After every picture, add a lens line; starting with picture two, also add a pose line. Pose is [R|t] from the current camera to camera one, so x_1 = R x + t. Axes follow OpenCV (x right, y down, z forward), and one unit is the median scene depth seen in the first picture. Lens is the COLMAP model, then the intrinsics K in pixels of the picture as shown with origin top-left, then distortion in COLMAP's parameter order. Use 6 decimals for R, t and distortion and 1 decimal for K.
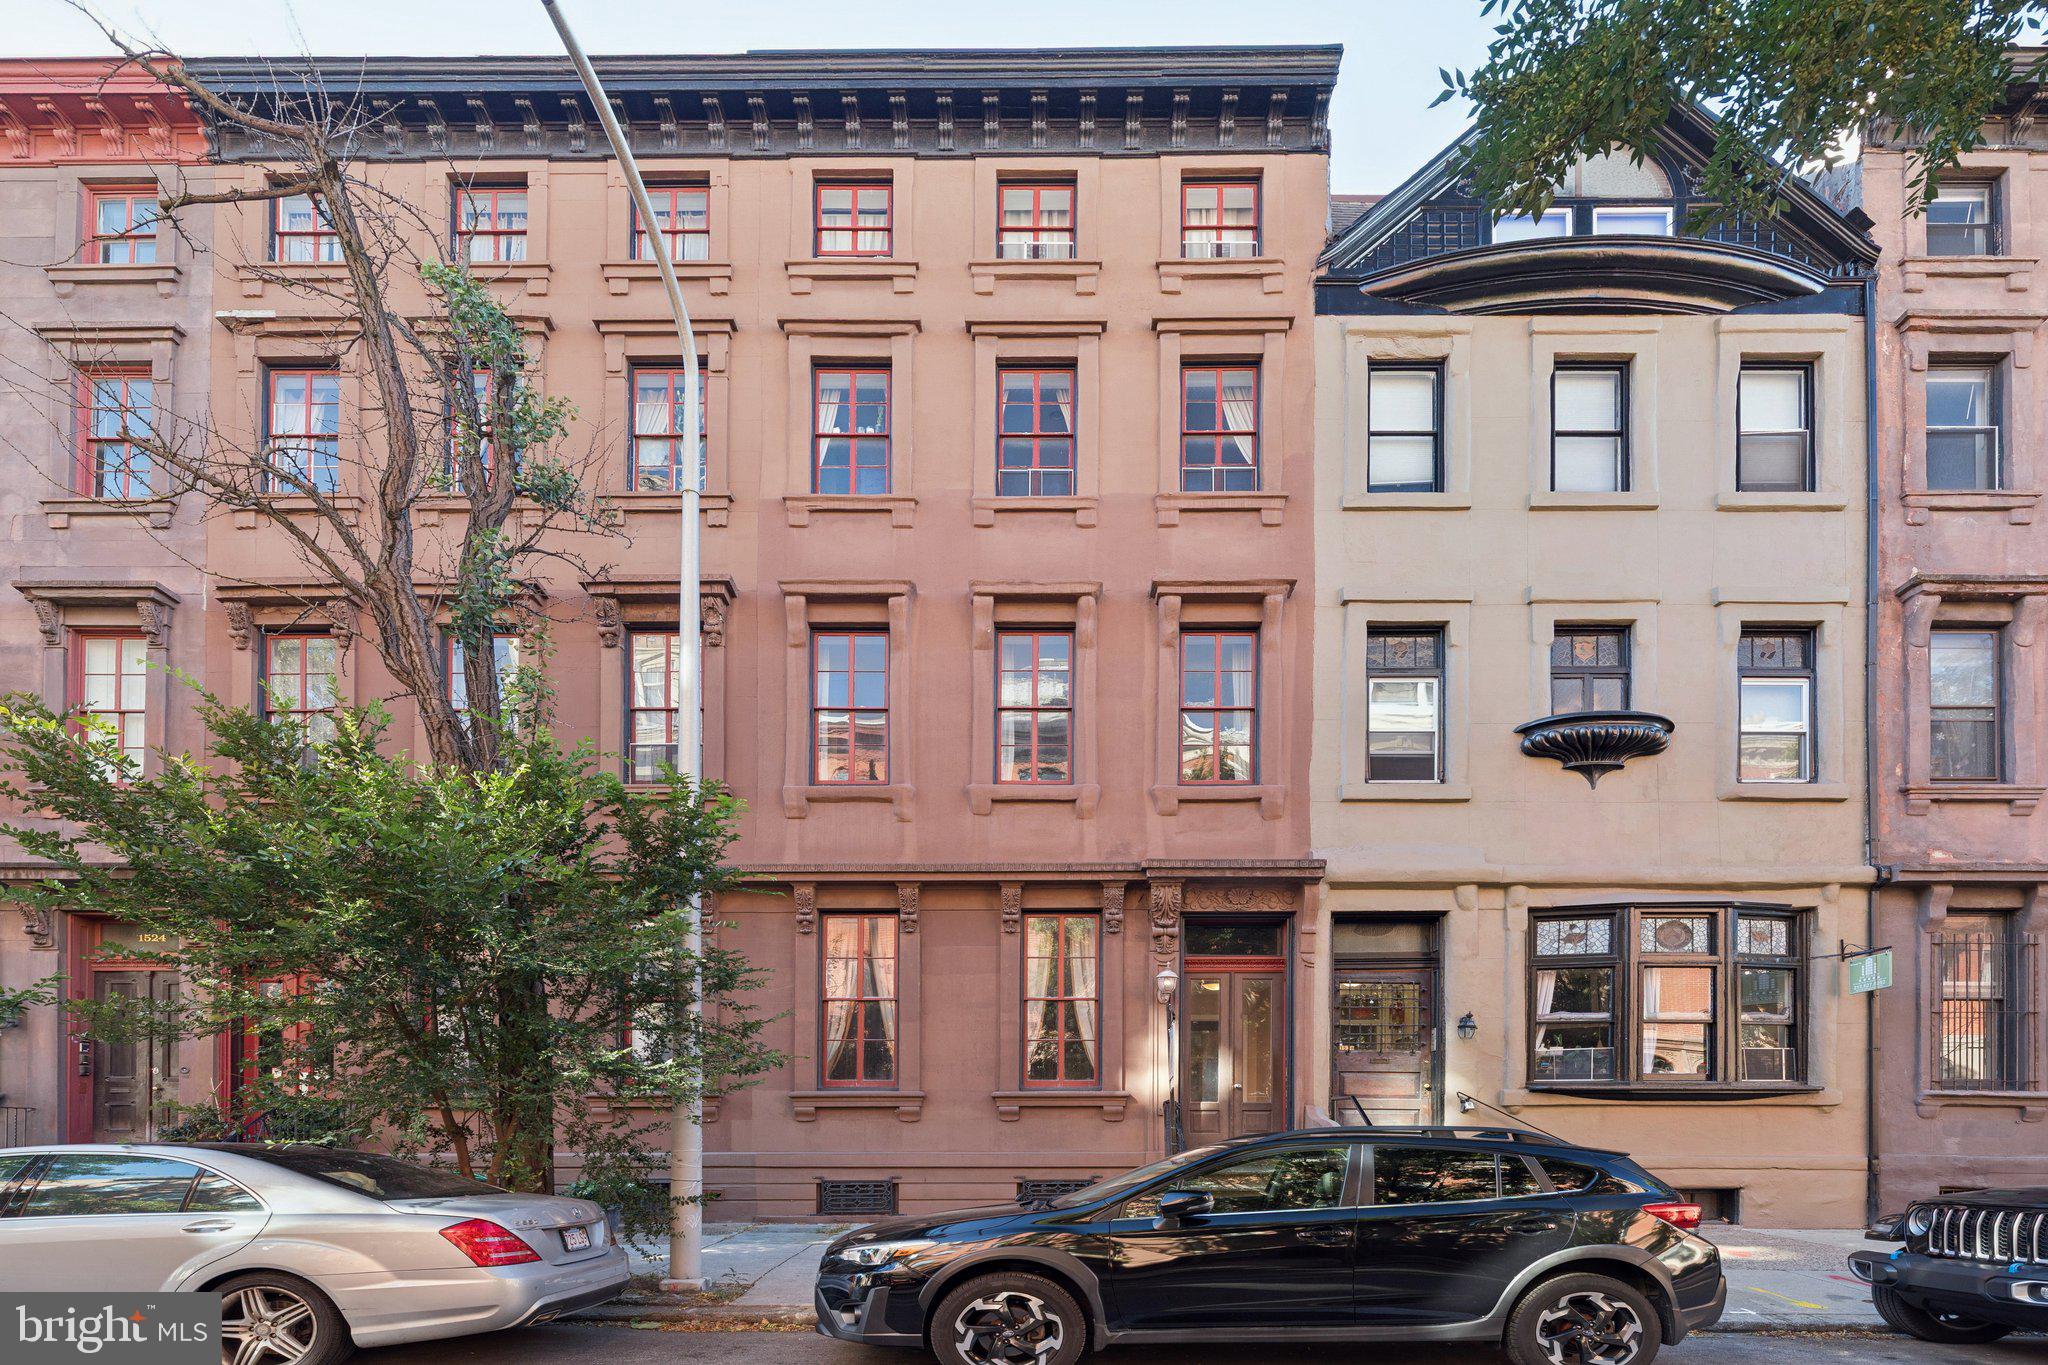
lens RADIAL K [[960.7, 0, 1023.8], [0, 960.7, 679.5], [0, 0, 1]] dist [0.002317, 0.000747]
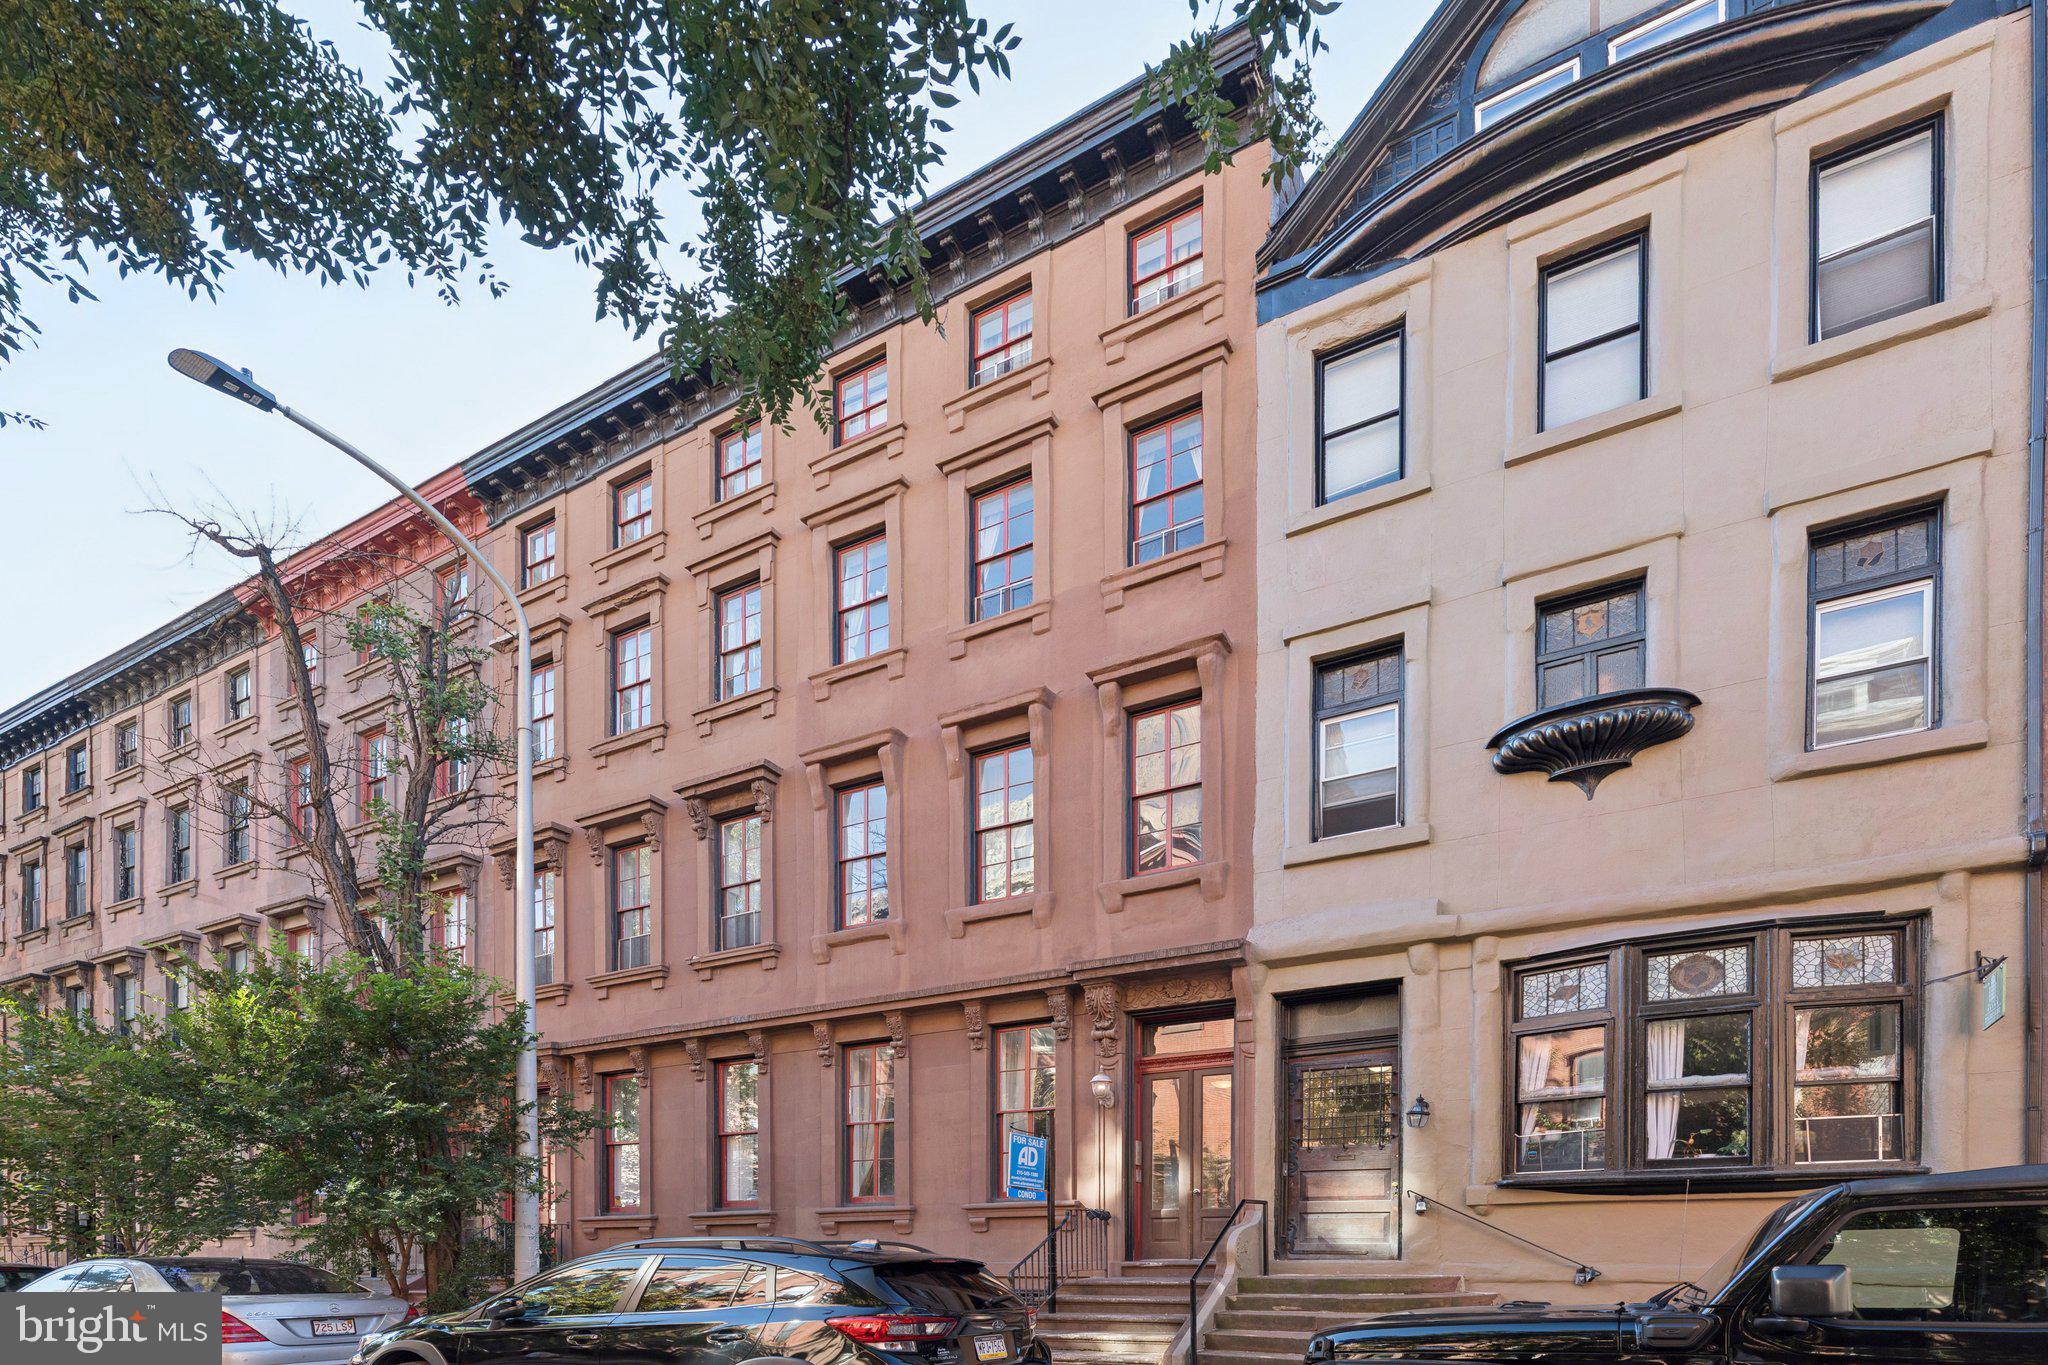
lens RADIAL K [[1048.5, 0, 1022.2], [0, 1048.5, 684.1], [0, 0, 1]] dist [0.009643, -0.001739]
pose [[0.861097, -0.246904, -0.444466, 0.572682], [0.227045, 0.968904, -0.098362, -0.001013], [0.454931, -0.016215, 0.890379, 0.000038]]
